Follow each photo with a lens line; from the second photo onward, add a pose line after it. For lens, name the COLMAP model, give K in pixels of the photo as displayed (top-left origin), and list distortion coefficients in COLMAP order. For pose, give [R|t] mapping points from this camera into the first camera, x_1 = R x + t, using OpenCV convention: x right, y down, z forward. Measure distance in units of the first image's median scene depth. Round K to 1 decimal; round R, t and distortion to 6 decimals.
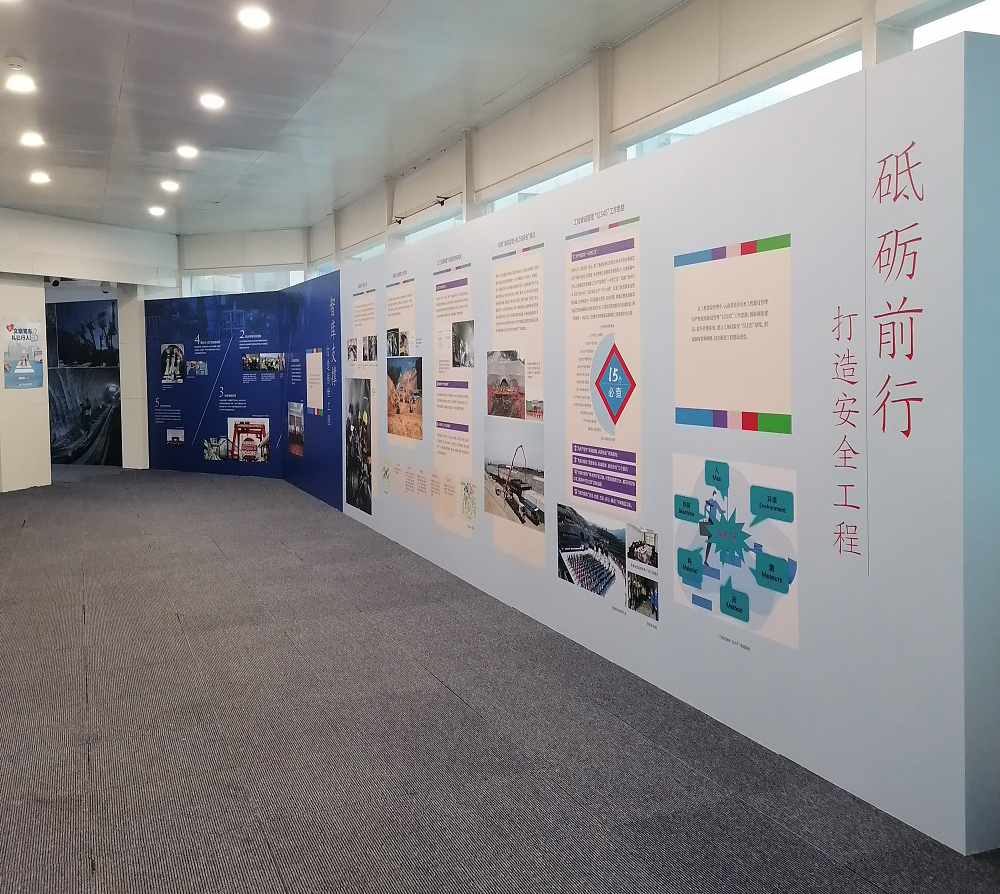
lens RADIAL K [[982.2, 0, 538.2], [0, 982.2, 396.4], [0, 0, 1]] dist [-0.019257, 0.000000]
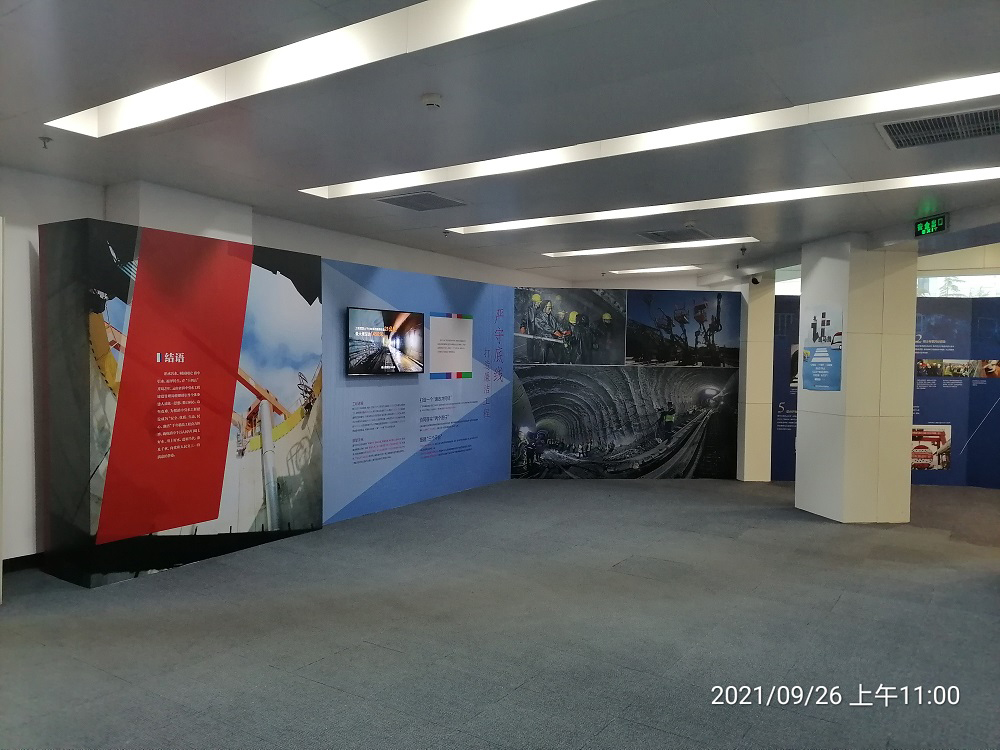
lens RADIAL K [[750.1, 0, 498.3], [0, 750.1, 377.3], [0, 0, 1]] dist [0.041933, -0.031298]
pose [[0.866607, 0.020636, 0.498564, -1.029989], [-0.010987, 0.999691, -0.022279, -0.003842], [-0.498870, 0.013829, 0.866567, 0.553130]]
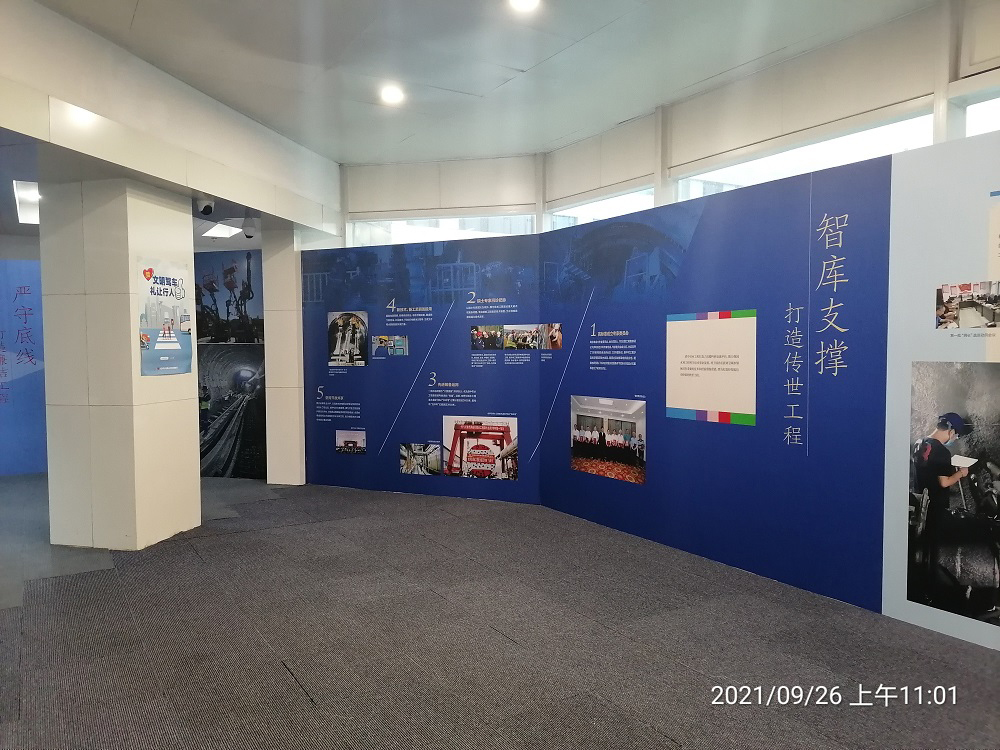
lens RADIAL K [[750.1, 0, 502.4], [0, 750.1, 381.0], [0, 0, 1]] dist [0.041933, -0.031298]
pose [[0.992705, 0.001992, 0.120553, -0.342475], [-0.003061, 0.999958, 0.008684, -0.008232], [-0.120530, -0.008990, 0.992669, 0.459714]]
